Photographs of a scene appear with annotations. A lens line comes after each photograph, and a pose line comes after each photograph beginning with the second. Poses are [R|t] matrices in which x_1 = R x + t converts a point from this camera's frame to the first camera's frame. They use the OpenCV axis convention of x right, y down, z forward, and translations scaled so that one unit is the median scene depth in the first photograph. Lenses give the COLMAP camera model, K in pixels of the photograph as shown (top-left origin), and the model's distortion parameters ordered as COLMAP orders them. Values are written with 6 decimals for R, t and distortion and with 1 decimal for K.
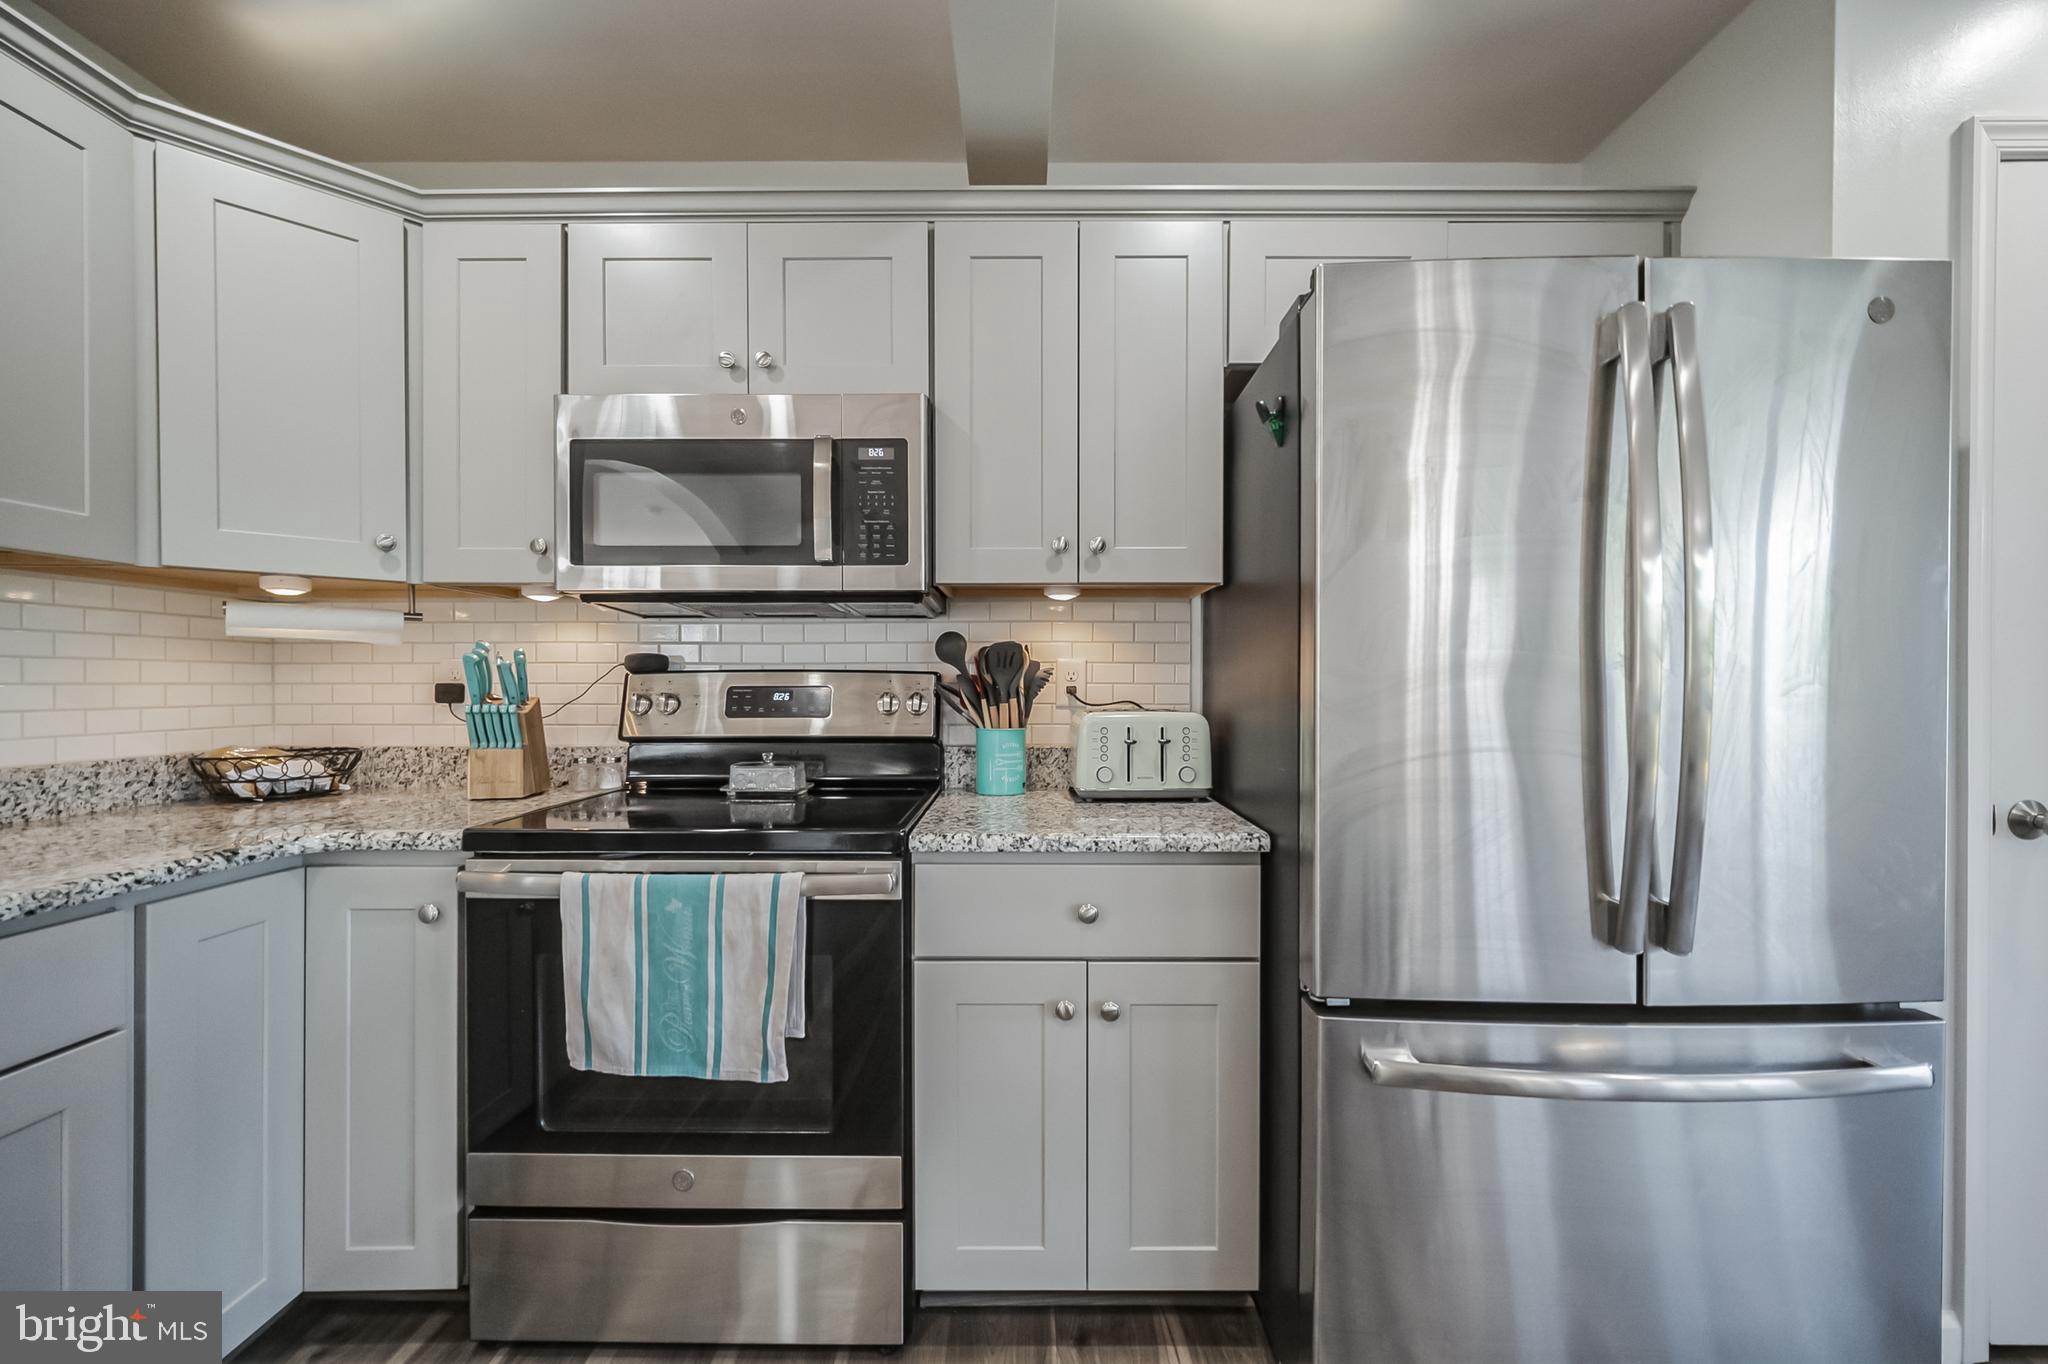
lens RADIAL K [[831.7, 0, 1023.5], [0, 831.7, 687.0], [0, 0, 1]] dist [-0.002068, -0.000142]
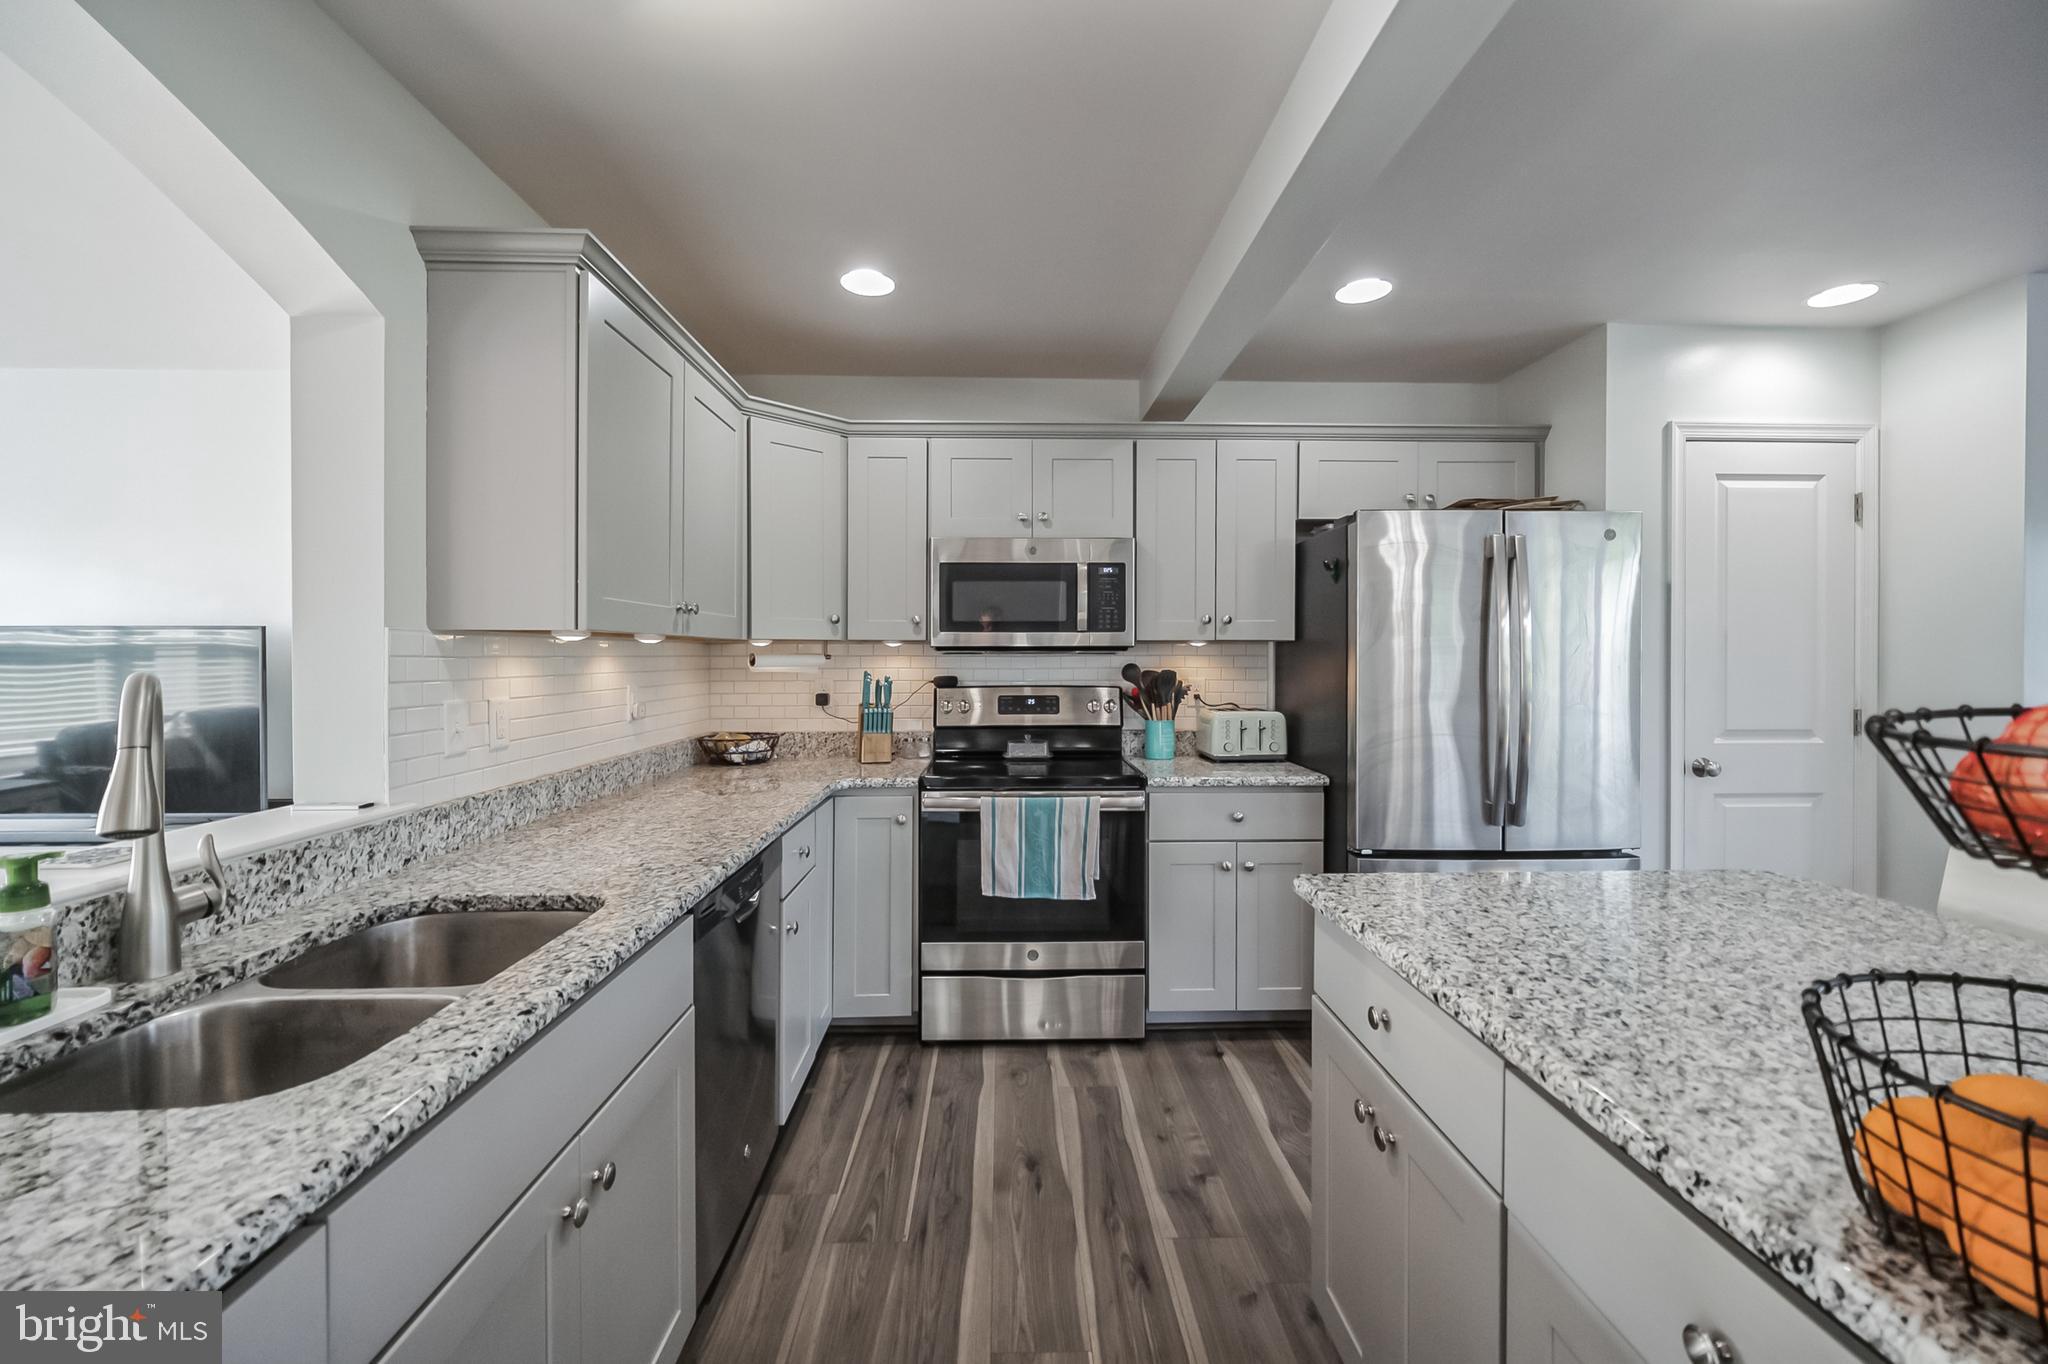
lens RADIAL K [[843.2, 0, 1030.2], [0, 843.2, 657.6], [0, 0, 1]] dist [-0.002481, -0.000327]
pose [[0.999375, -0.000822, 0.035343, -0.395064], [0.000862, 0.999999, -0.001131, -0.085078], [-0.035342, 0.001161, 0.999375, -0.798816]]
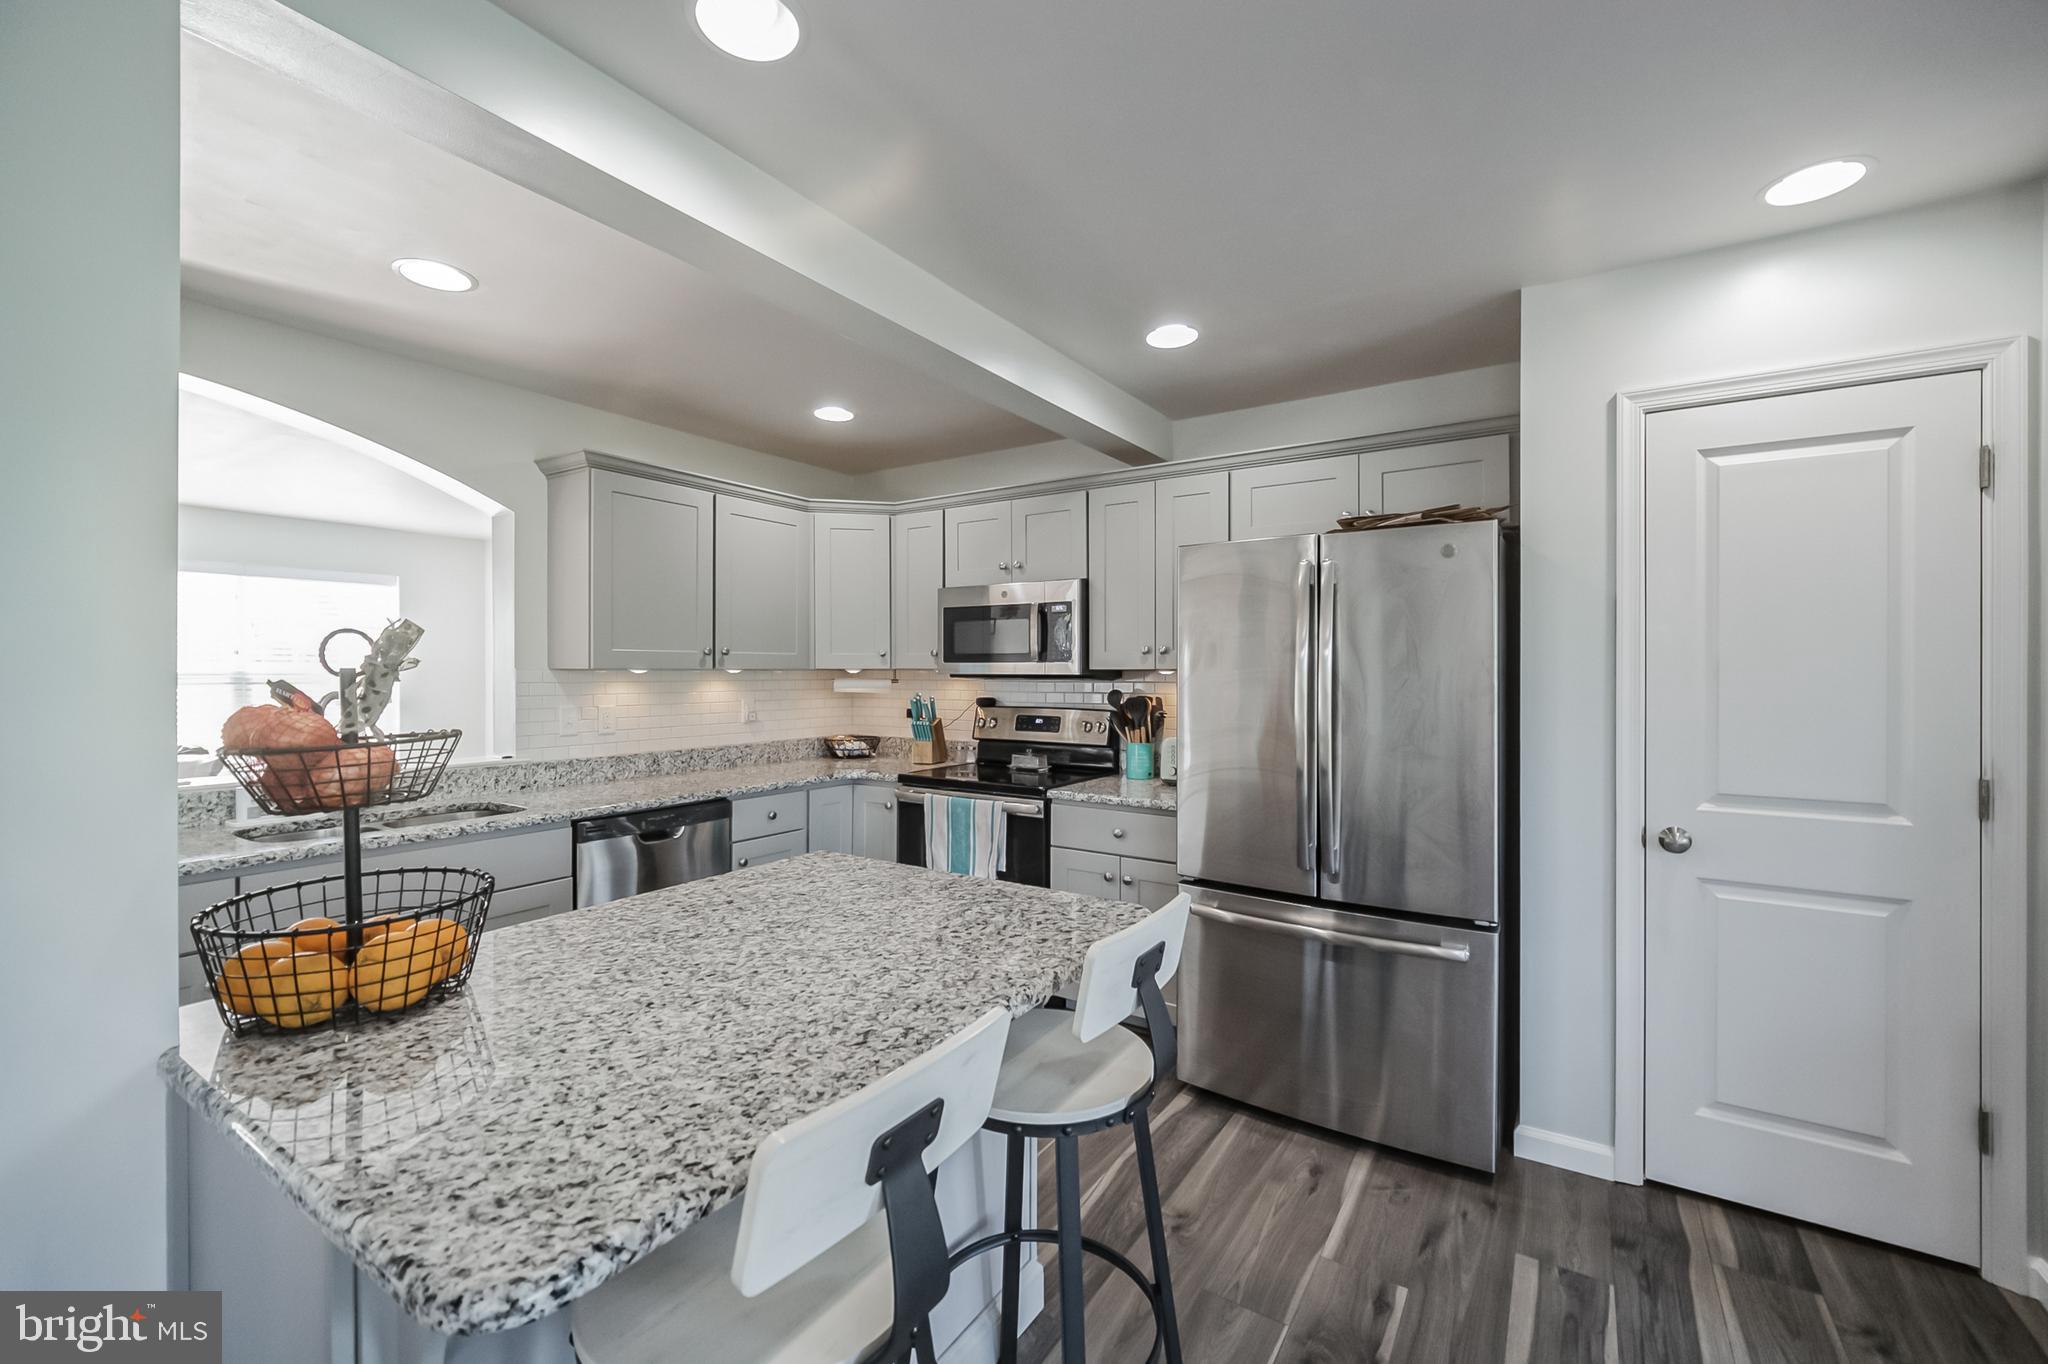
lens RADIAL K [[837.8, 0, 1020.0], [0, 837.8, 671.8], [0, 0, 1]] dist [-0.000354, 0.000002]
pose [[0.836623, 0.002887, -0.547772, 0.852788], [-0.004661, 0.999987, -0.001849, -0.113697], [0.547759, 0.004100, 0.836626, -0.772203]]
